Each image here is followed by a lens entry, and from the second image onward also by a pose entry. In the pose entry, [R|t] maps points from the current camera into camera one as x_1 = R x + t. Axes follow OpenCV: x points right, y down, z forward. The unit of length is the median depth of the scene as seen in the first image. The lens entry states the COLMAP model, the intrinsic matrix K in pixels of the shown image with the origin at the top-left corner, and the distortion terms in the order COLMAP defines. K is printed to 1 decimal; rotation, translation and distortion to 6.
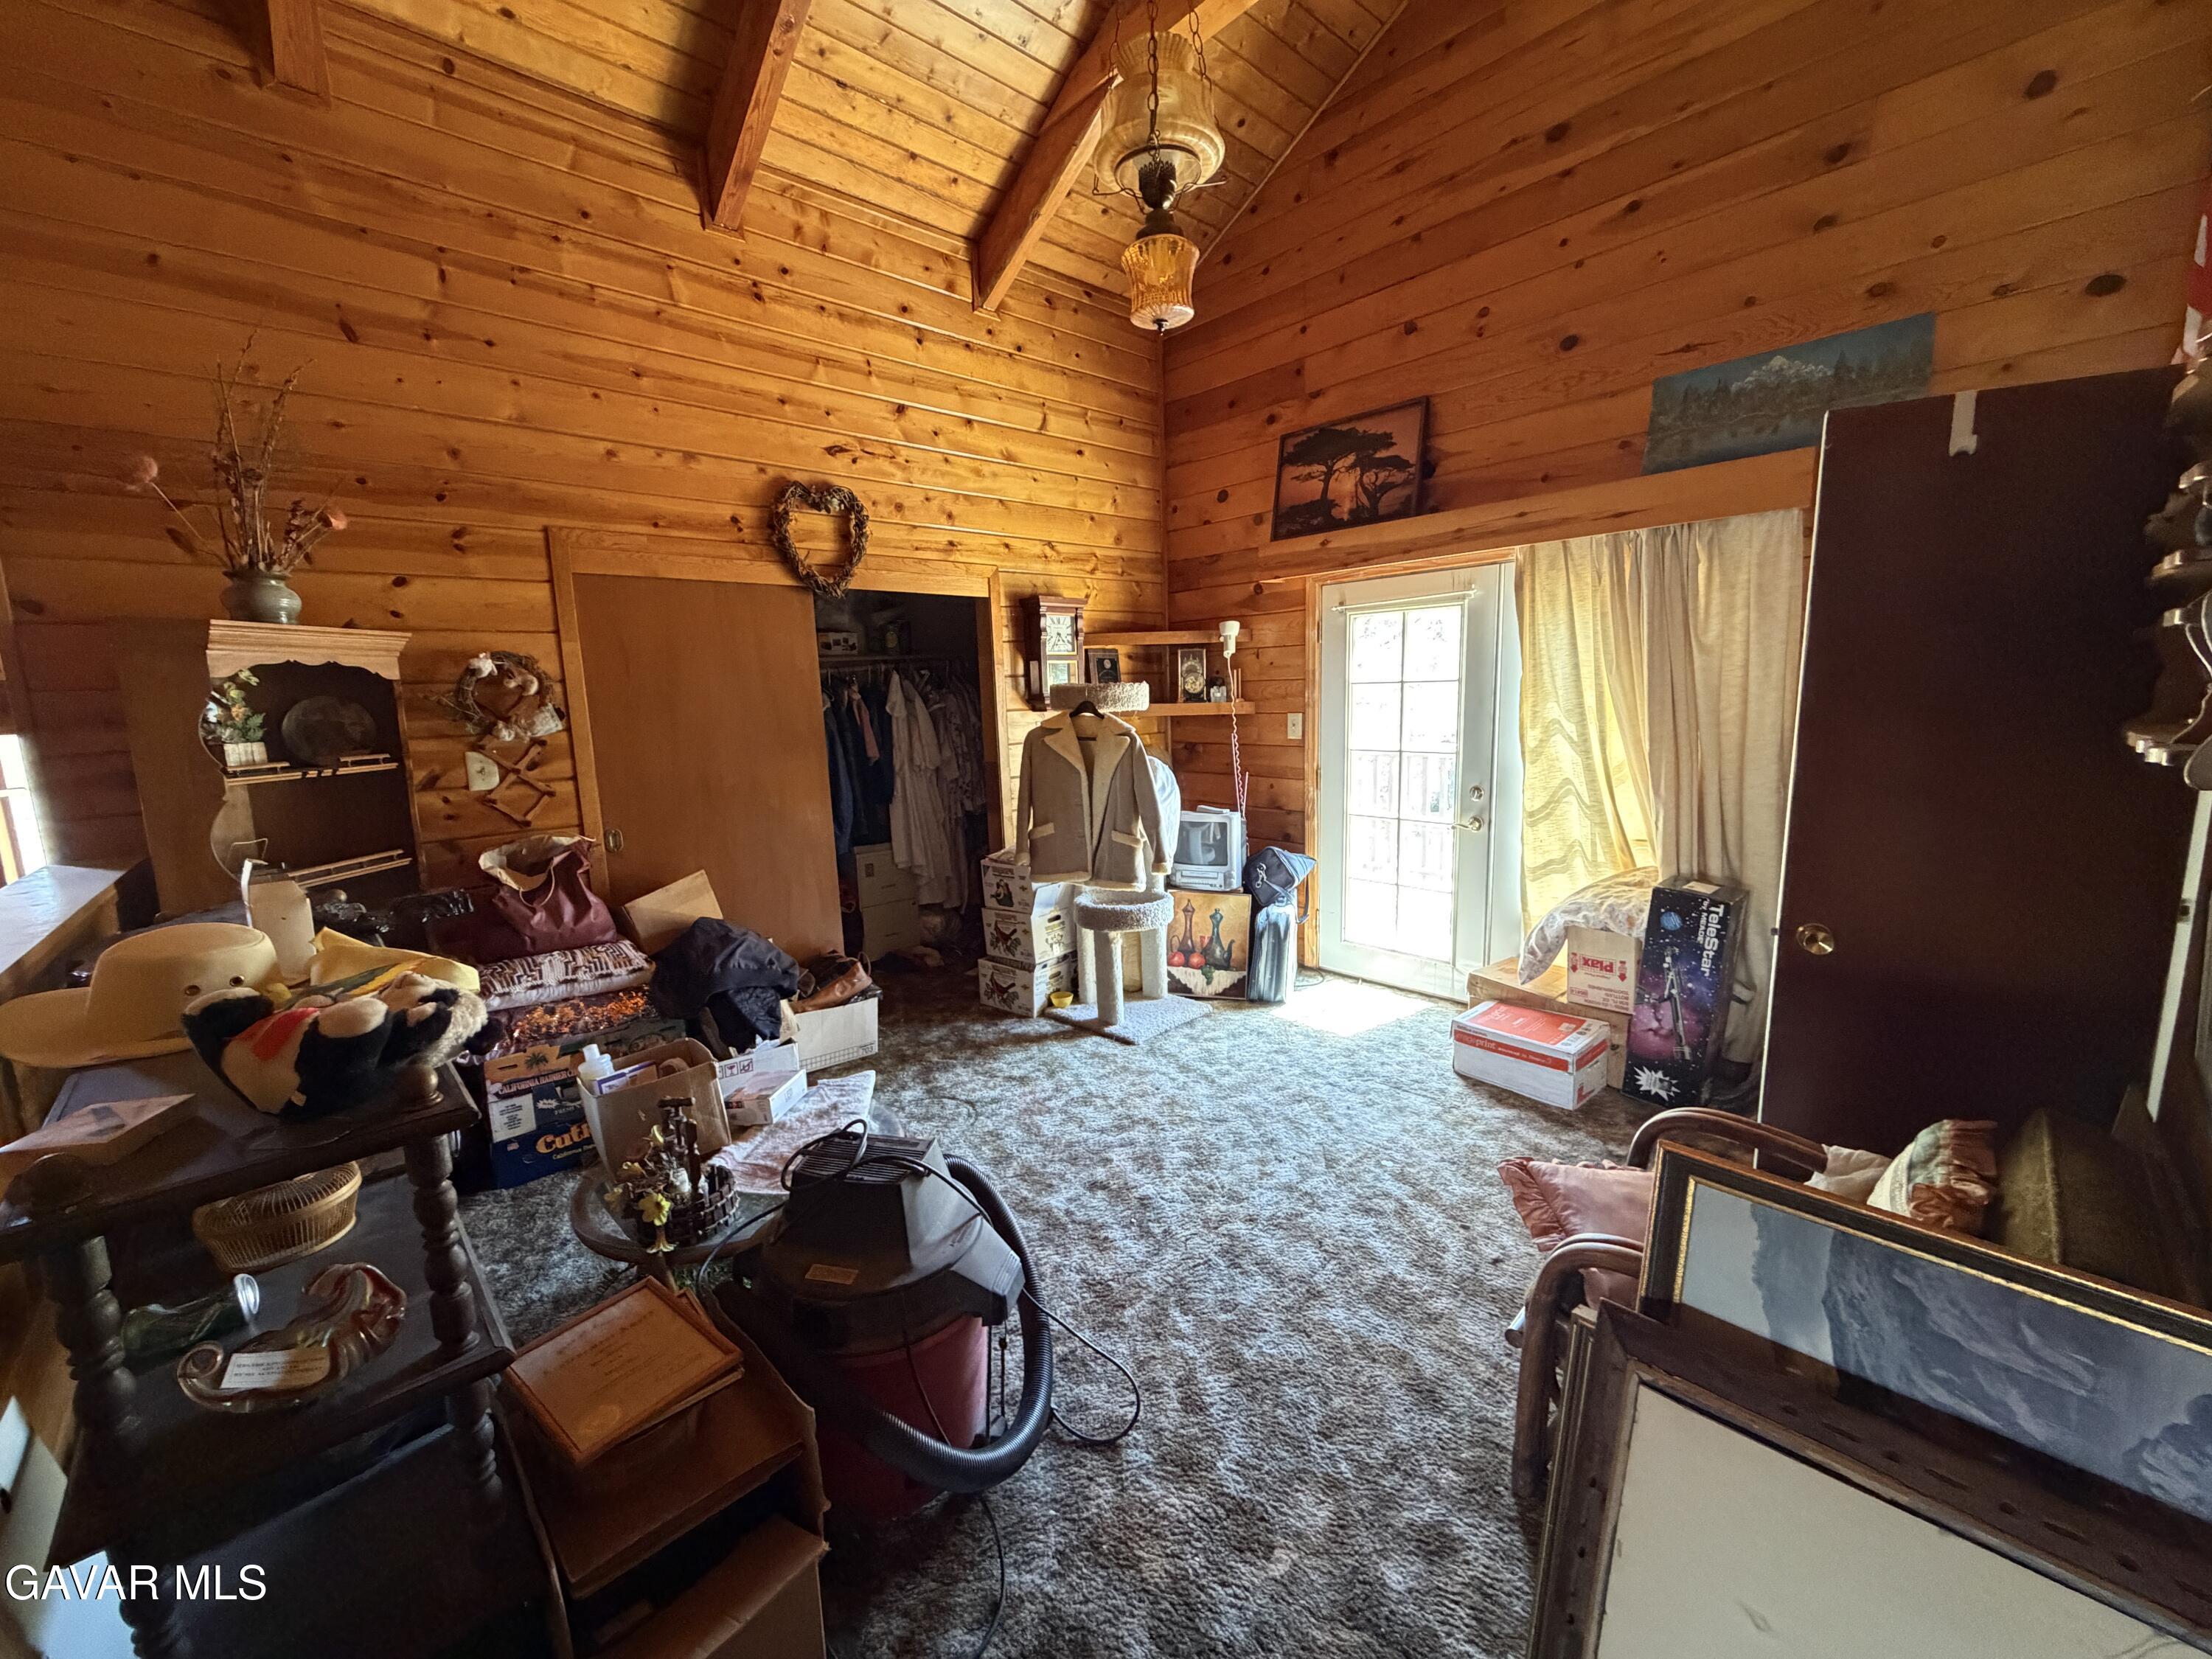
lens RADIAL K [[909.7, 0, 1103.8], [0, 909.7, 832.5], [0, 0, 1]] dist [0.000867, 0.000059]
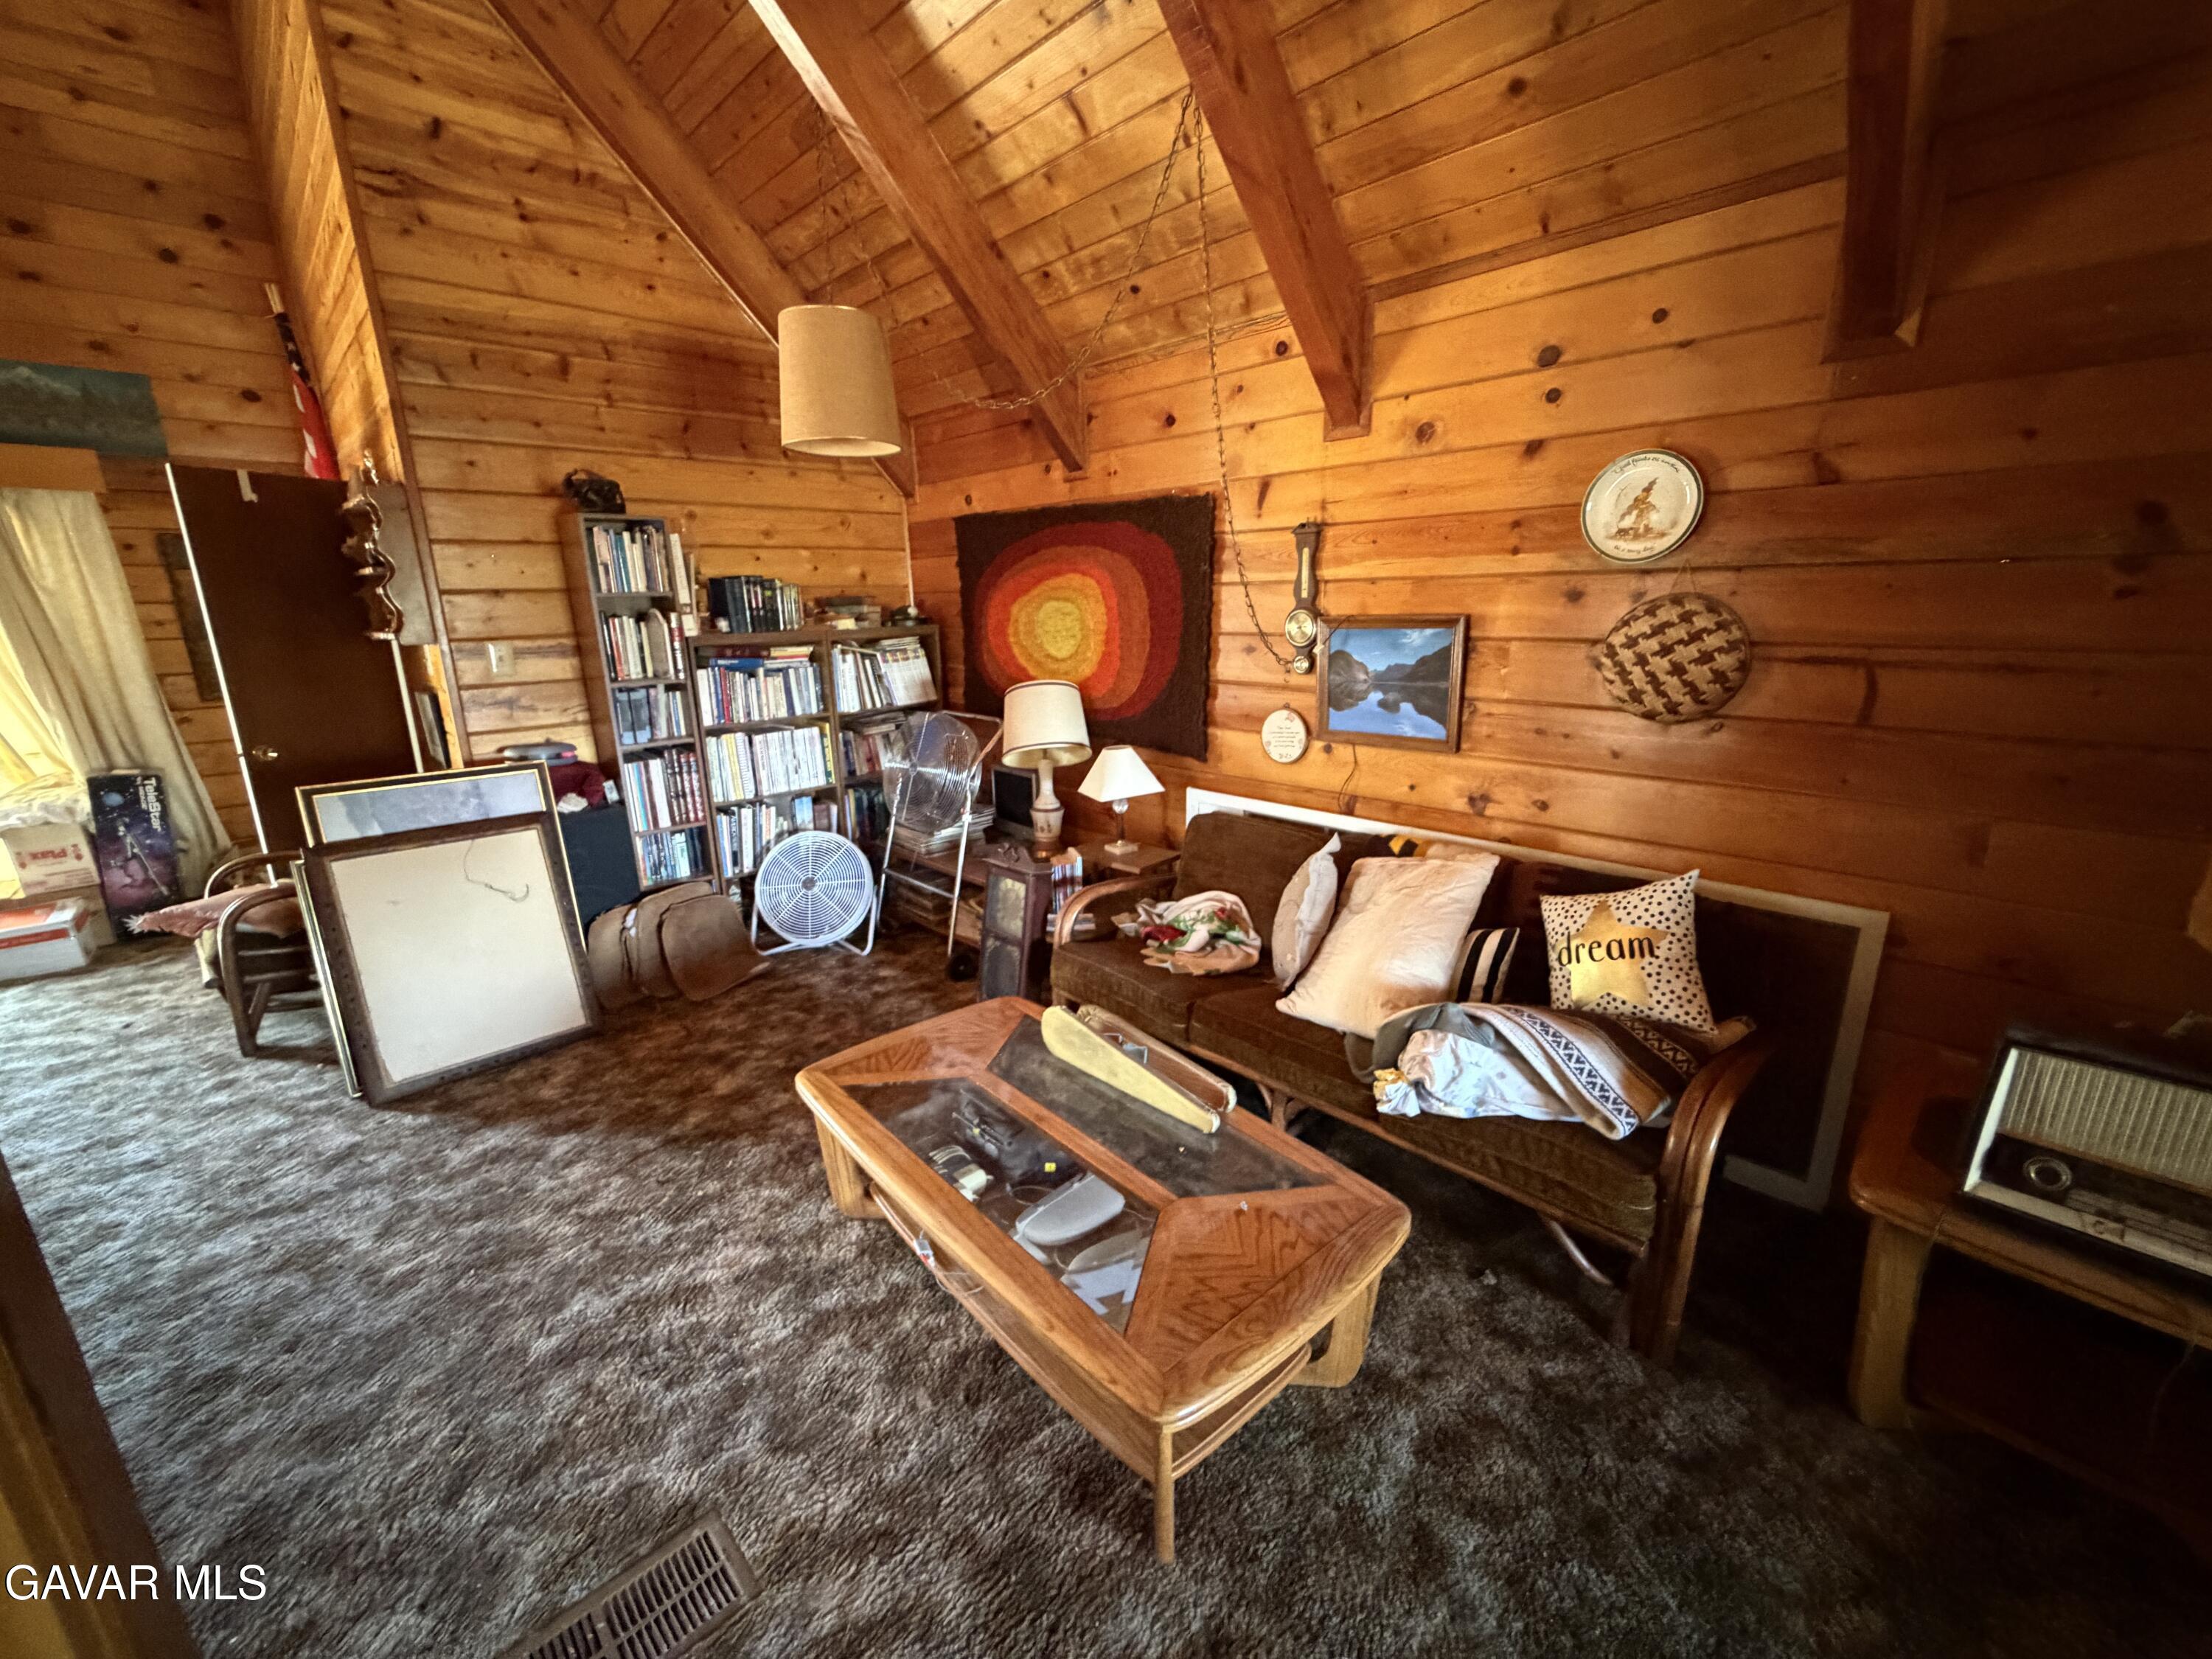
lens RADIAL K [[909.7, 0, 1104.9], [0, 909.7, 843.1], [0, 0, 1]] dist [0.000867, 0.000059]
pose [[0.002854, -0.232506, 0.972591, -0.692624], [0.168965, 0.958723, 0.228695, 0.100245], [-0.985618, 0.163682, 0.042022, -0.483559]]
